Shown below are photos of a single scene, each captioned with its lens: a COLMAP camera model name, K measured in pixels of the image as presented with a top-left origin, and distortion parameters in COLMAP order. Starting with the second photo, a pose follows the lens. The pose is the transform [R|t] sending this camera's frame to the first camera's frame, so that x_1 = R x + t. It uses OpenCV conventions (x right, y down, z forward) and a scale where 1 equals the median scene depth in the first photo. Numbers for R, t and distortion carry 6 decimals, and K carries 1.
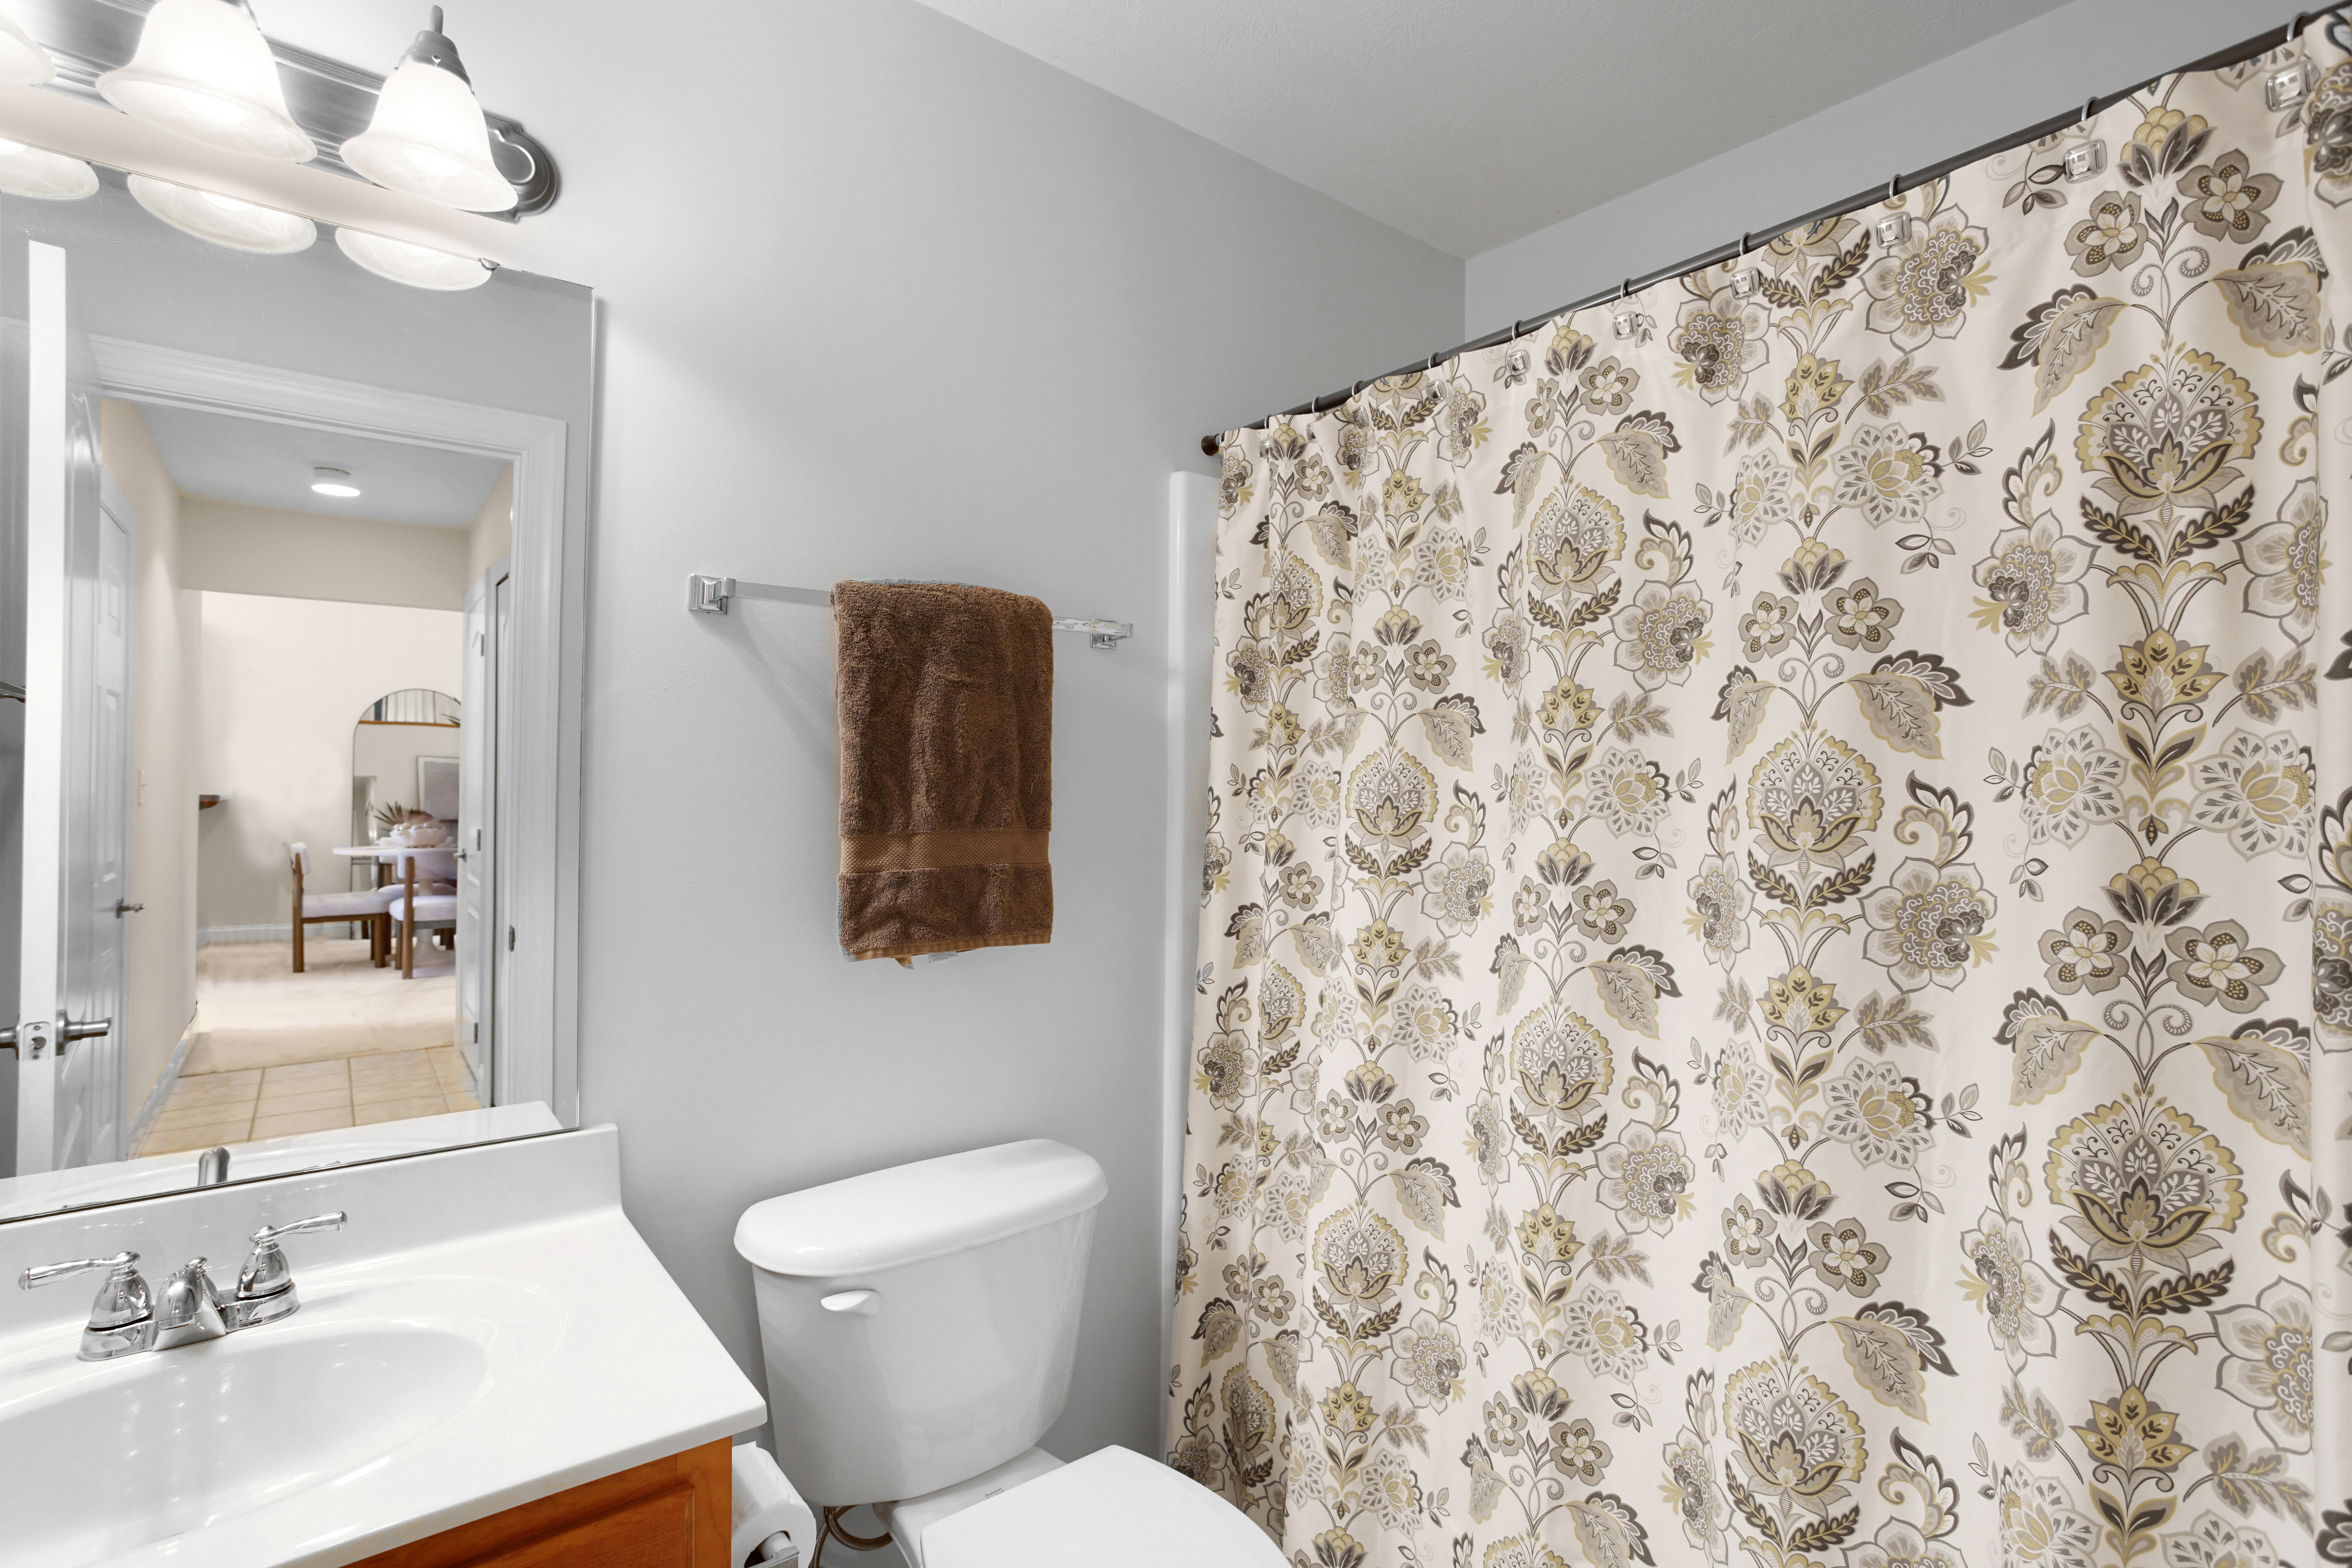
lens RADIAL K [[1150.9, 0, 1172.6], [0, 1150.9, 784.0], [0, 0, 1]] dist [-0.046921, 0.029603]
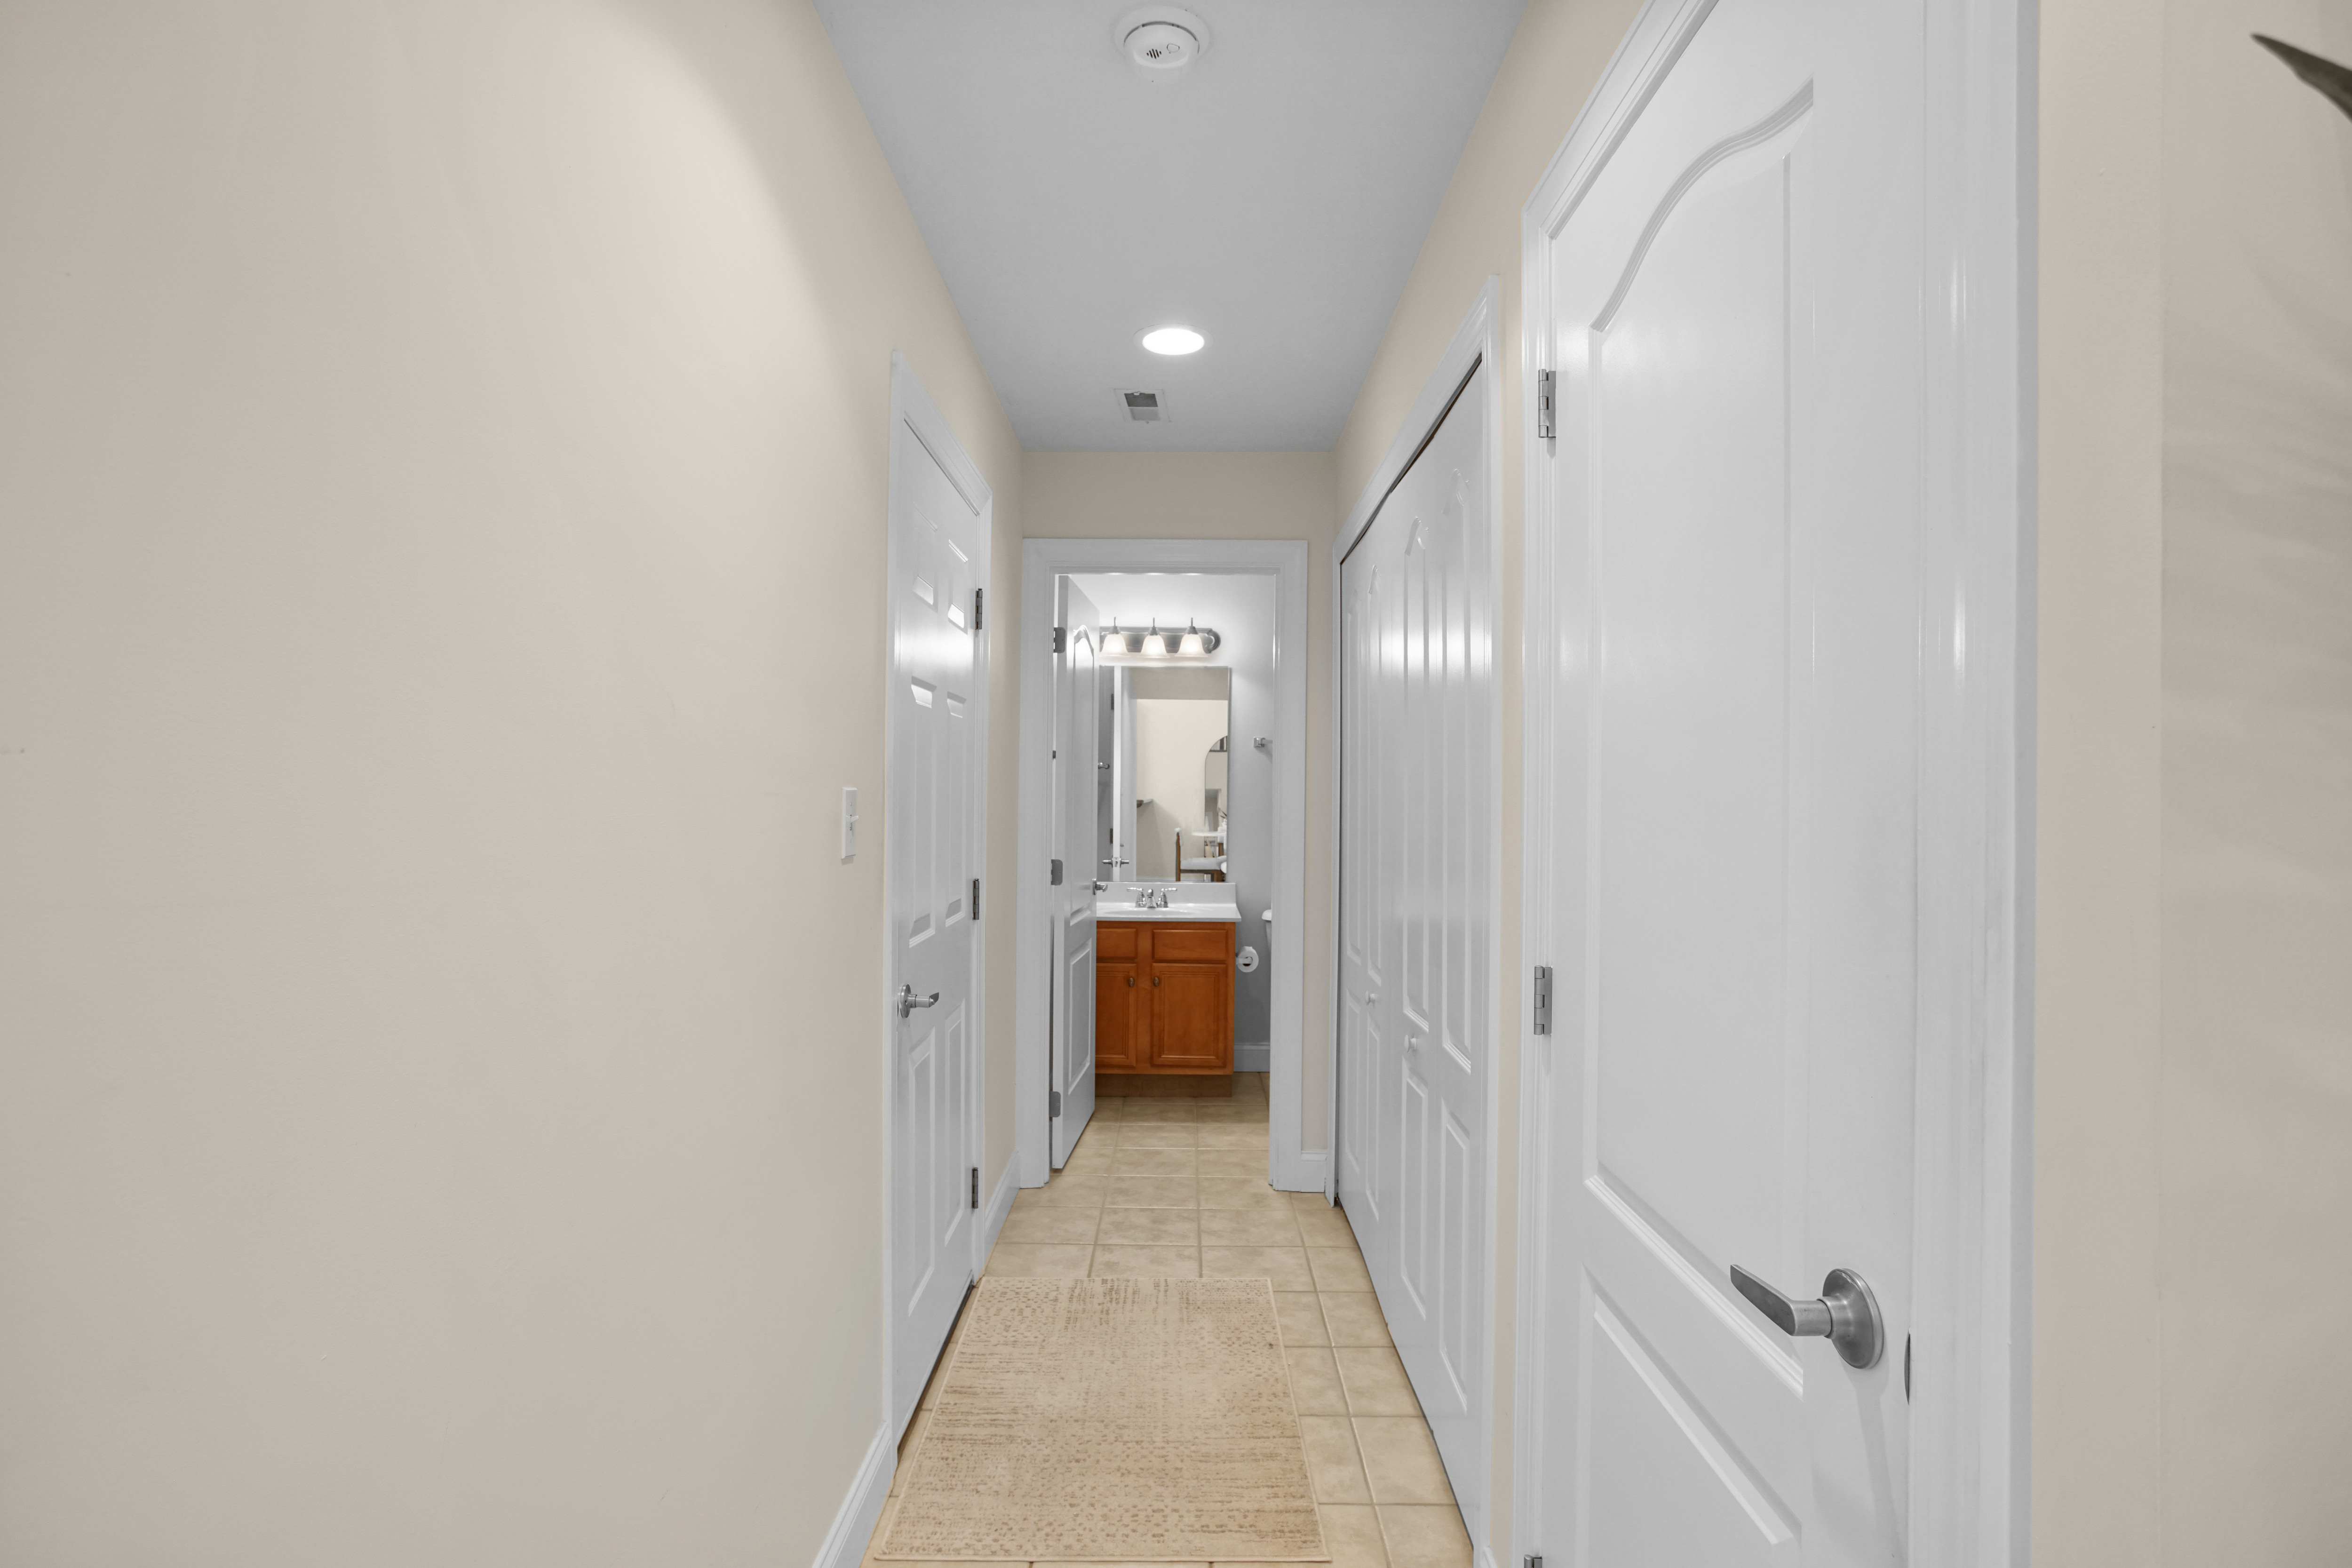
lens RADIAL K [[1150.9, 0, 1173.9], [0, 1150.9, 785.6], [0, 0, 1]] dist [-0.046921, 0.029603]
pose [[0.785093, -0.005923, -0.619350, 1.548575], [0.000958, 0.999965, -0.008349, 0.005789], [0.619378, 0.005962, 0.785071, -1.921109]]
